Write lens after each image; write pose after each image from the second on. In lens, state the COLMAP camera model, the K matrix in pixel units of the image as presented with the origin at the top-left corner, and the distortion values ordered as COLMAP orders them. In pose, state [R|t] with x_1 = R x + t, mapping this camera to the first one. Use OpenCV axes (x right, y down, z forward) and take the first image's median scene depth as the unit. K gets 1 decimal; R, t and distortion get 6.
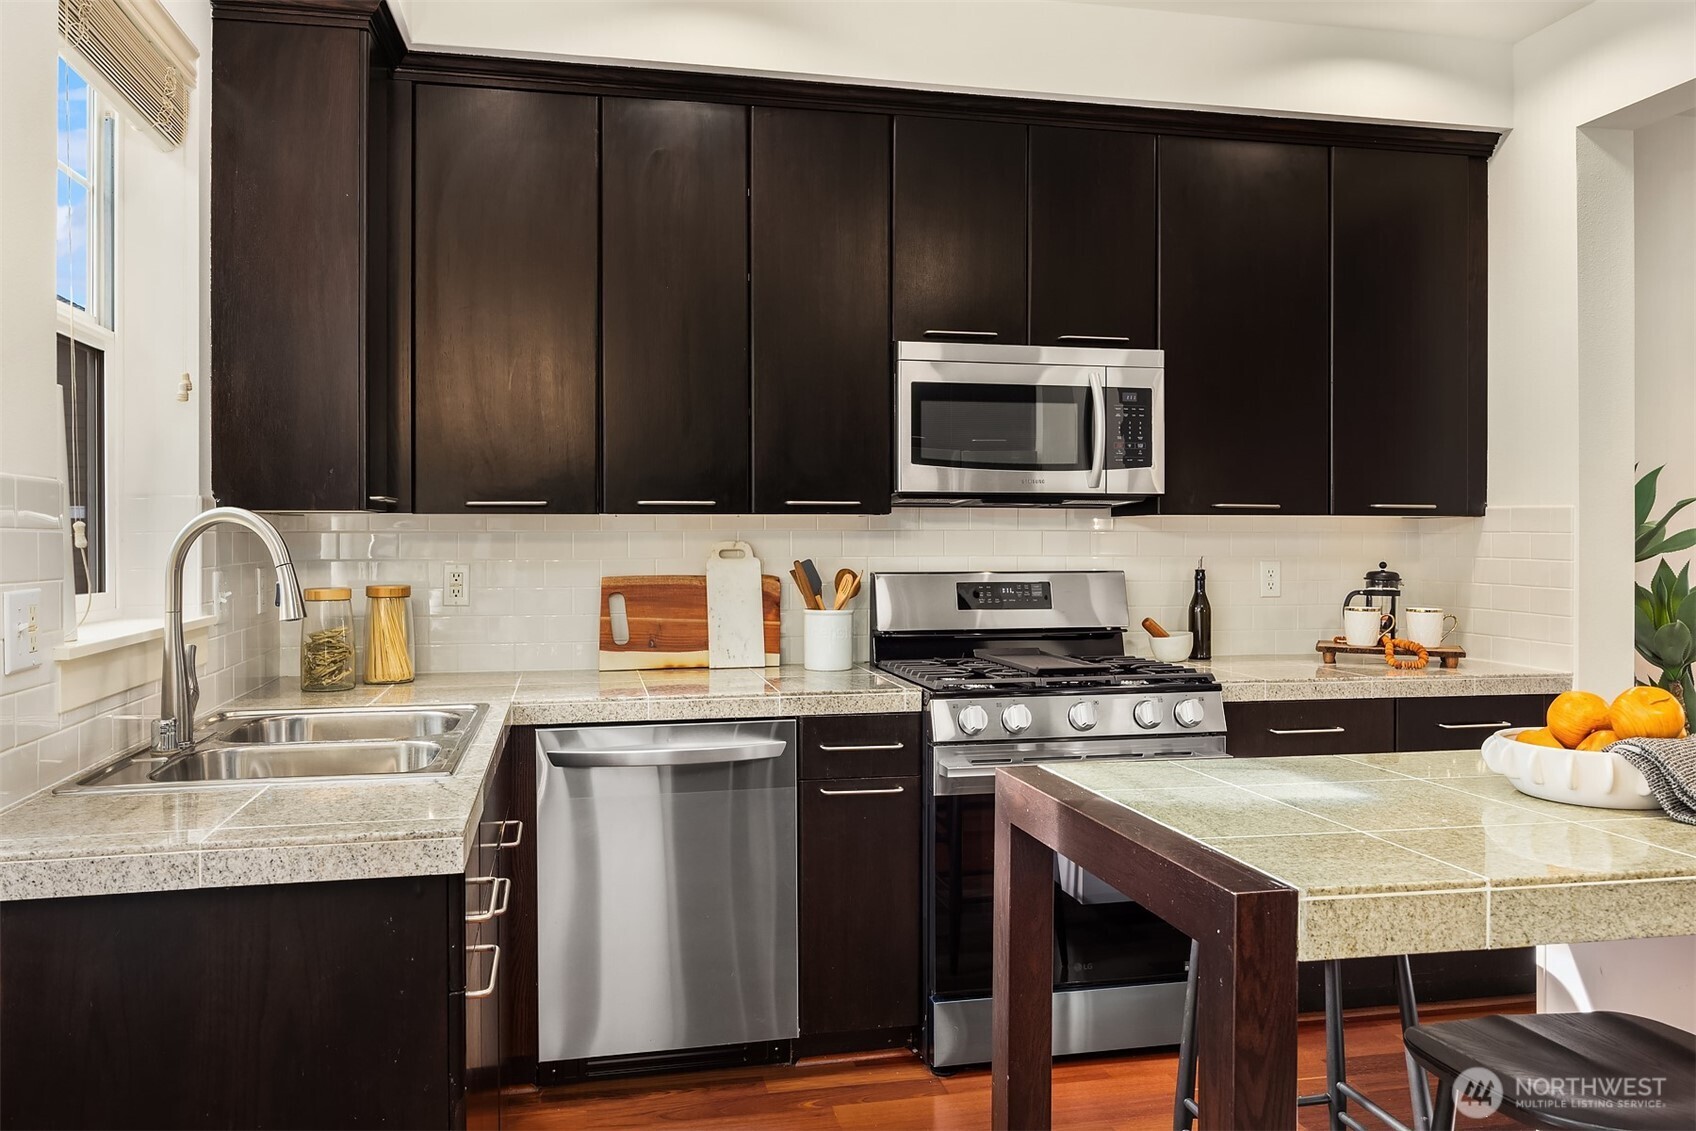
lens RADIAL K [[1288.1, 0, 836.3], [0, 1288.1, 543.0], [0, 0, 1]] dist [0.000641, 0.003847]
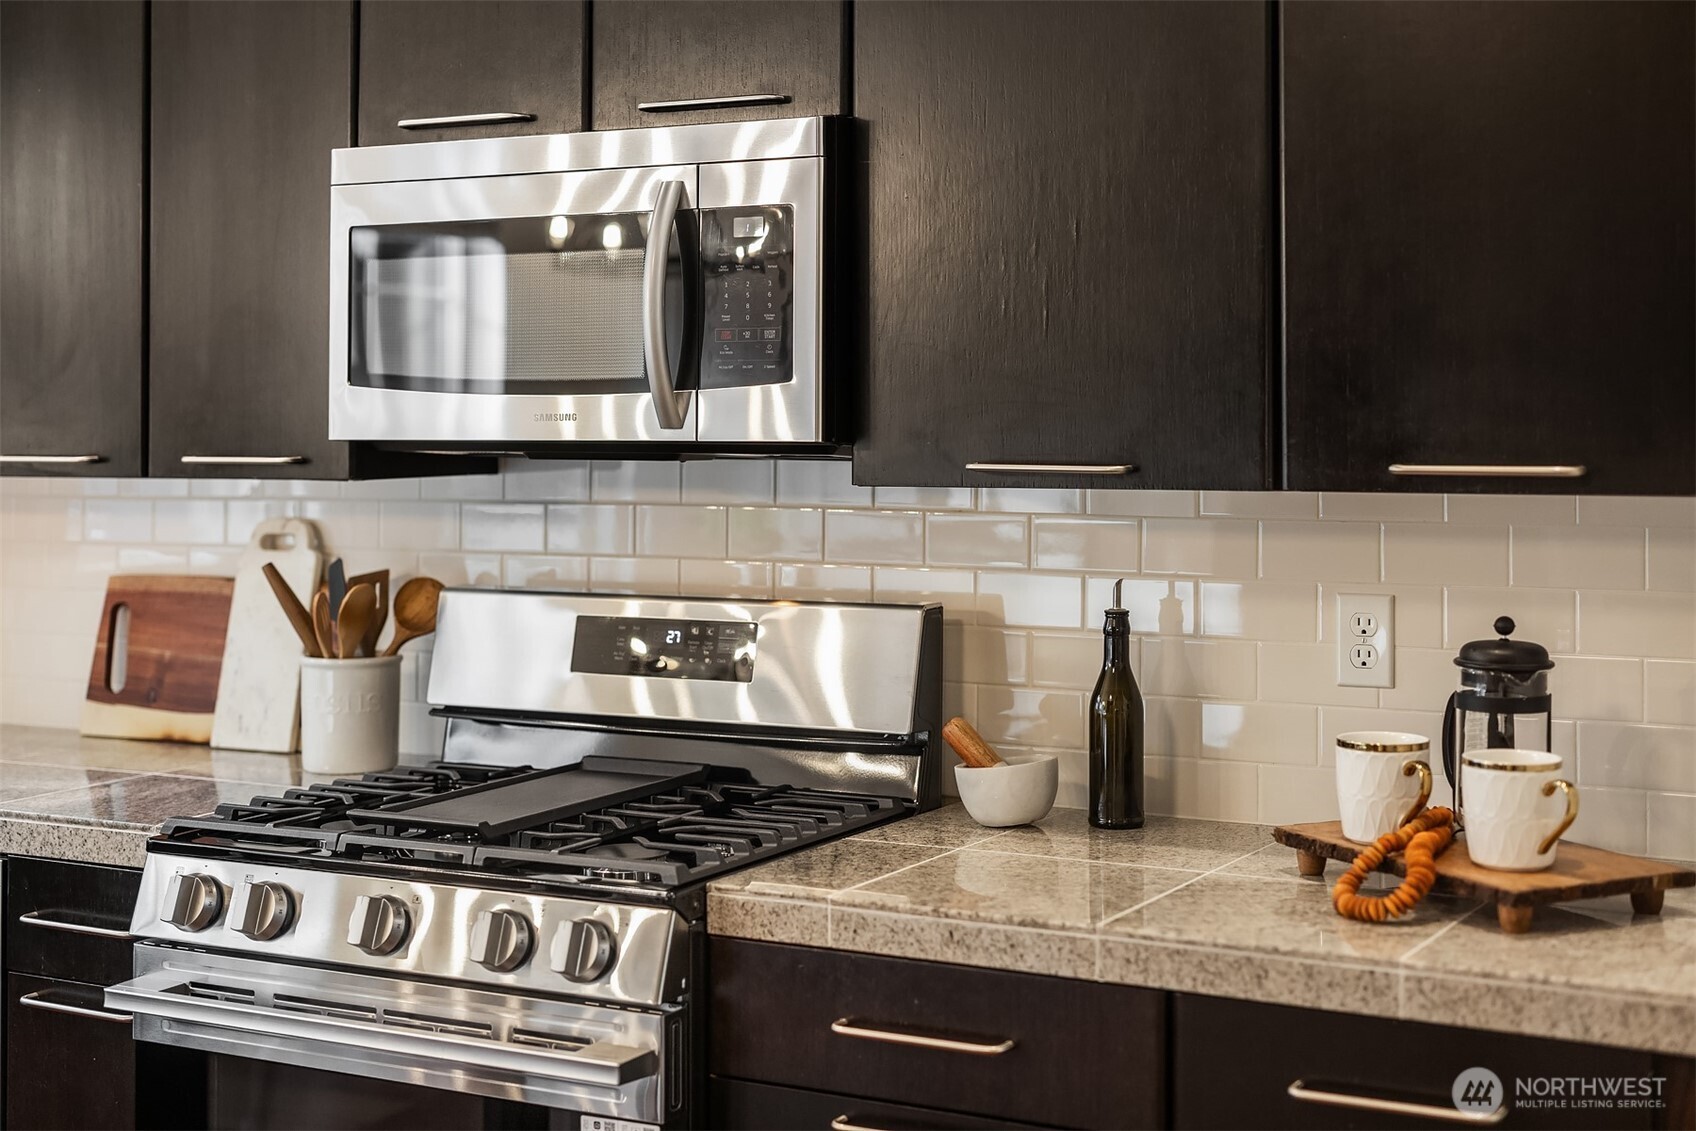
lens RADIAL K [[2481.7, 0, 828.4], [0, 2481.7, 368.1], [0, 0, 1]] dist [-0.009493, 0.000000]
pose [[0.748115, -0.011291, -0.663473, 0.821798], [0.005037, 0.999923, -0.011337, -0.053990], [0.663550, 0.005139, 0.748115, 0.370902]]
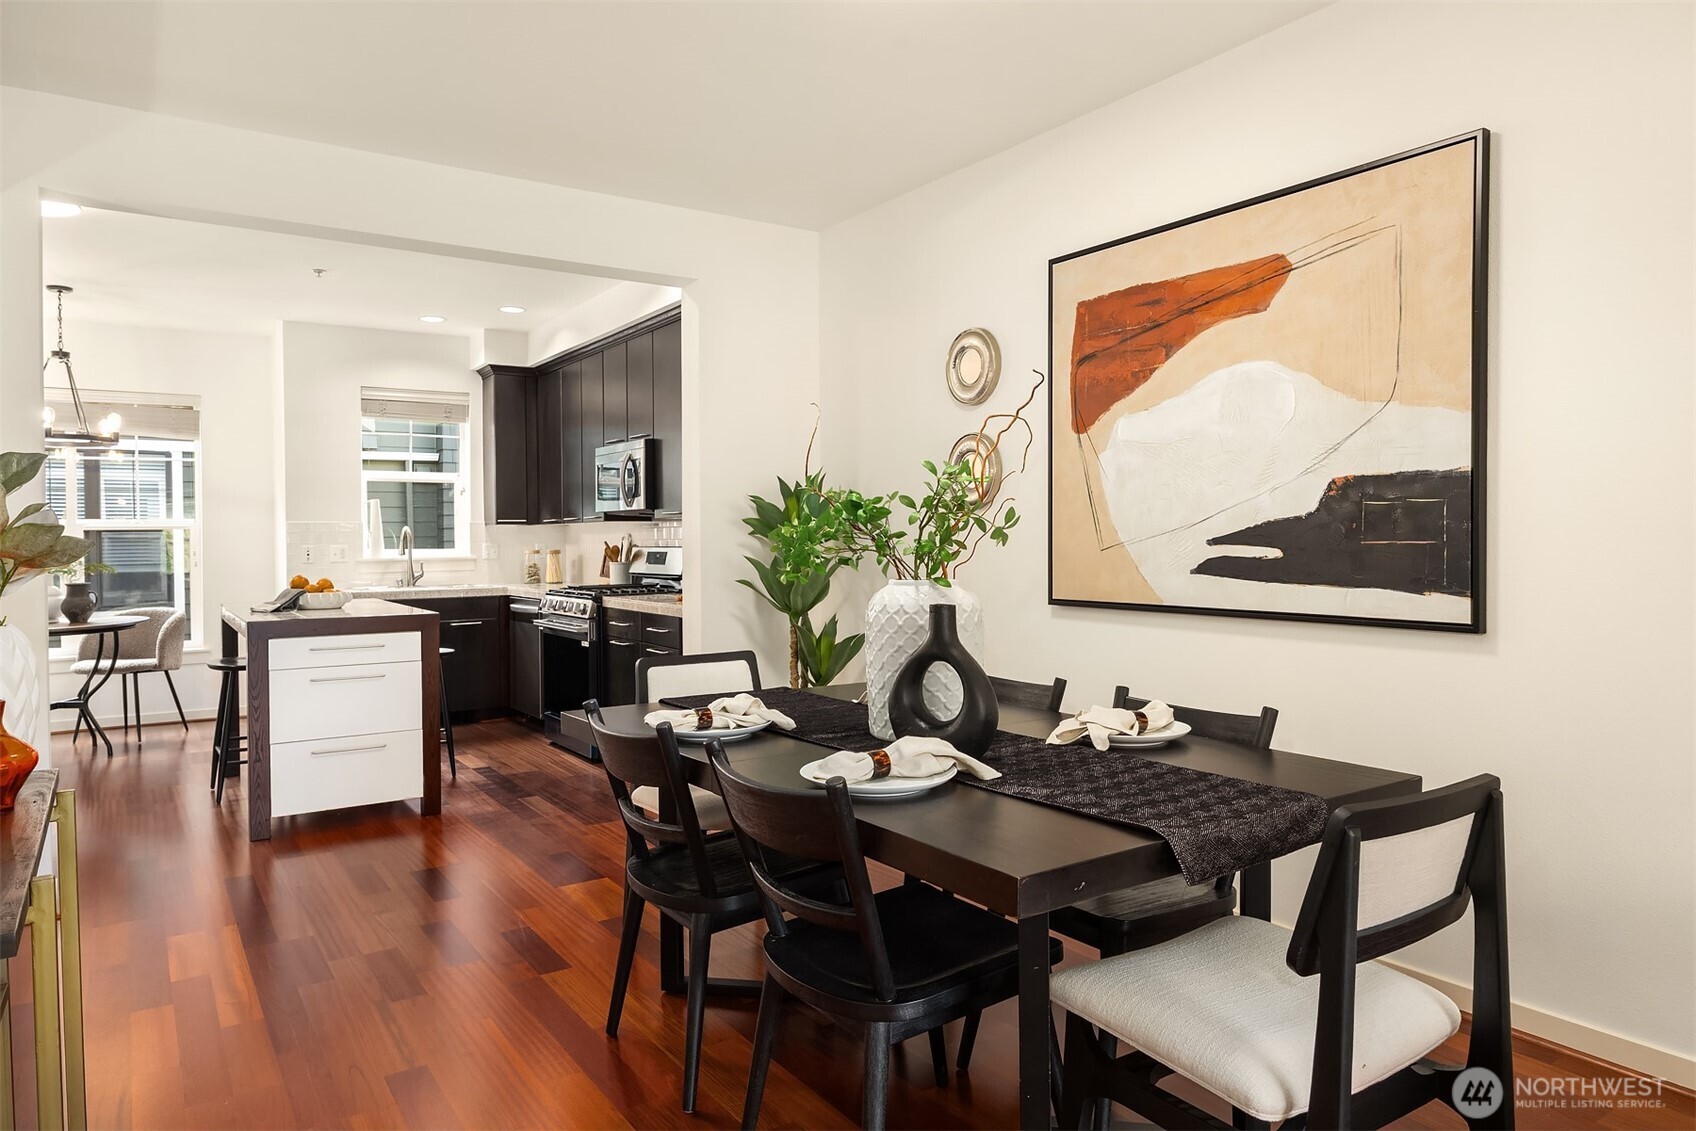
lens RADIAL K [[1077.4, 0, 856.6], [0, 1077.4, 552.5], [0, 0, 1]] dist [0.001656, -0.002548]
pose [[0.367344, 0.008054, -0.930050, 1.989548], [0.003446, 0.999944, 0.010020, 0.016021], [0.930079, -0.006886, 0.367296, 0.684176]]
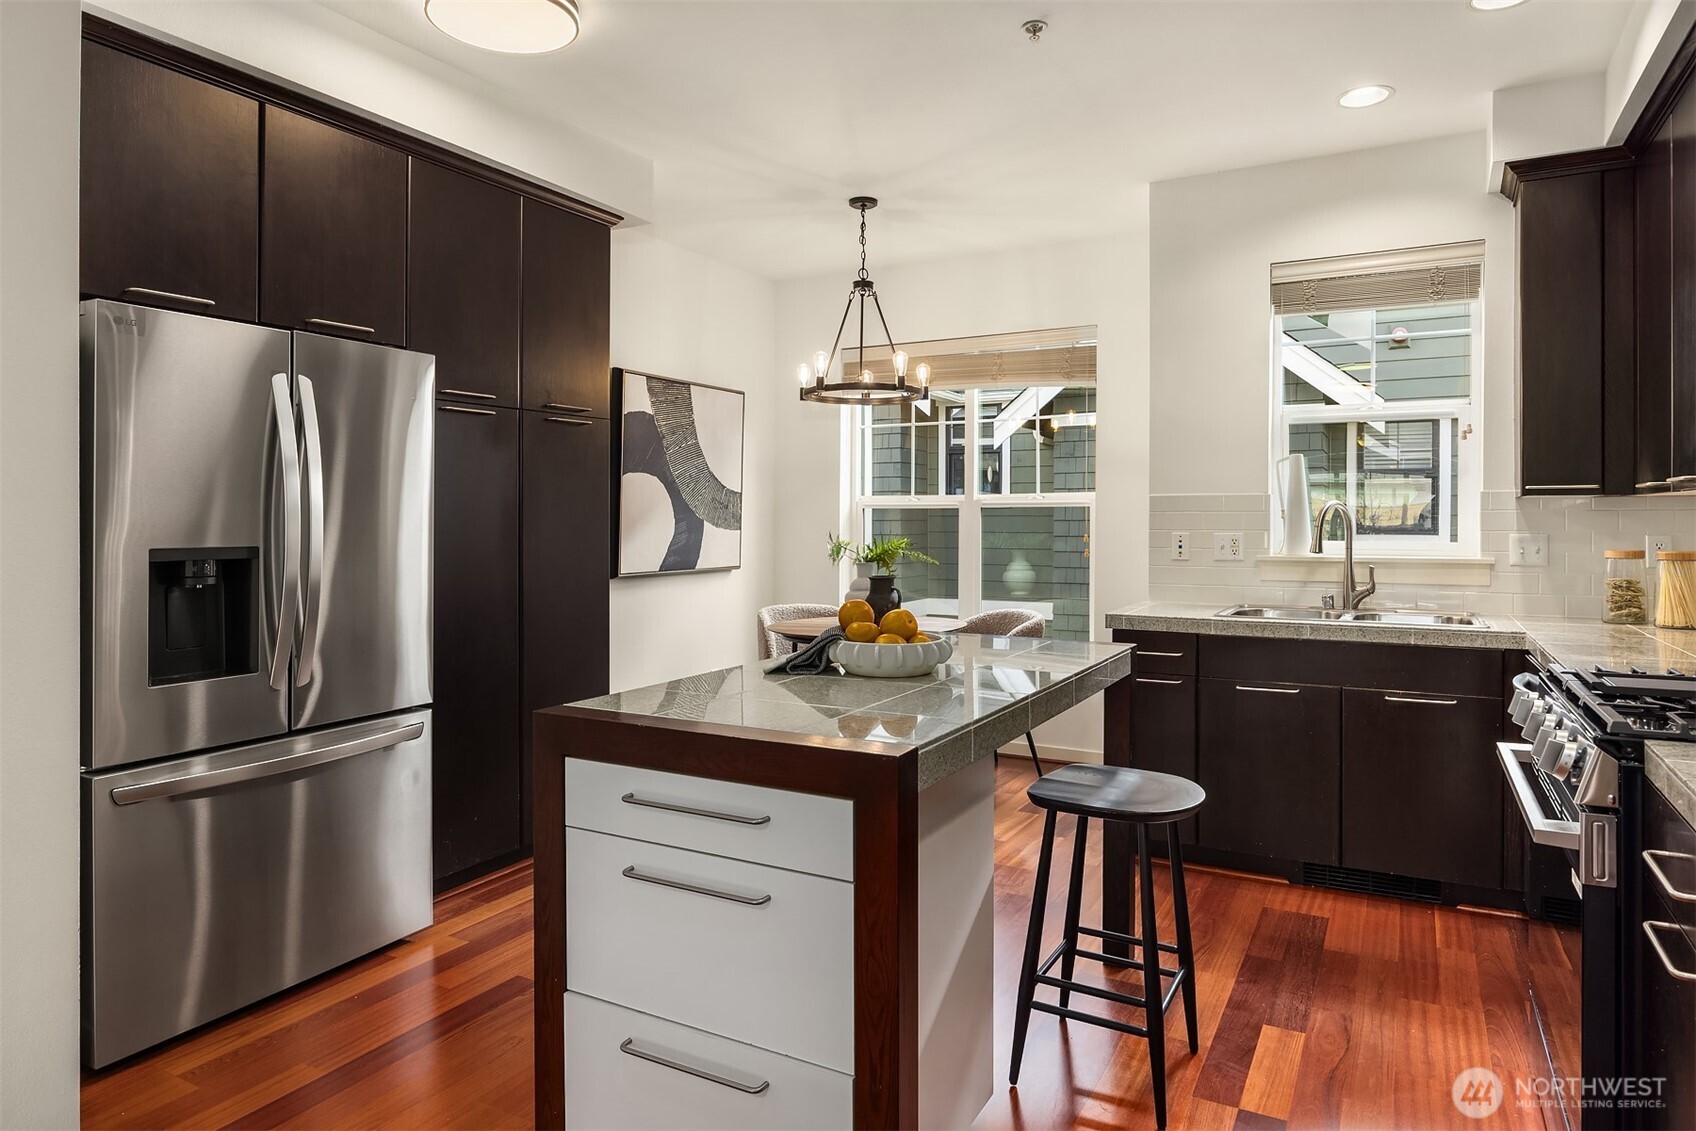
lens RADIAL K [[1005.4, 0, 838.7], [0, 1005.4, 521.7], [0, 0, 1]] dist [0.006090, -0.000367]
pose [[-0.665513, 0.002677, -0.746382, 0.861322], [-0.004104, 0.999965, 0.007246, -0.000068], [0.746375, 0.007885, -0.665479, 0.962724]]
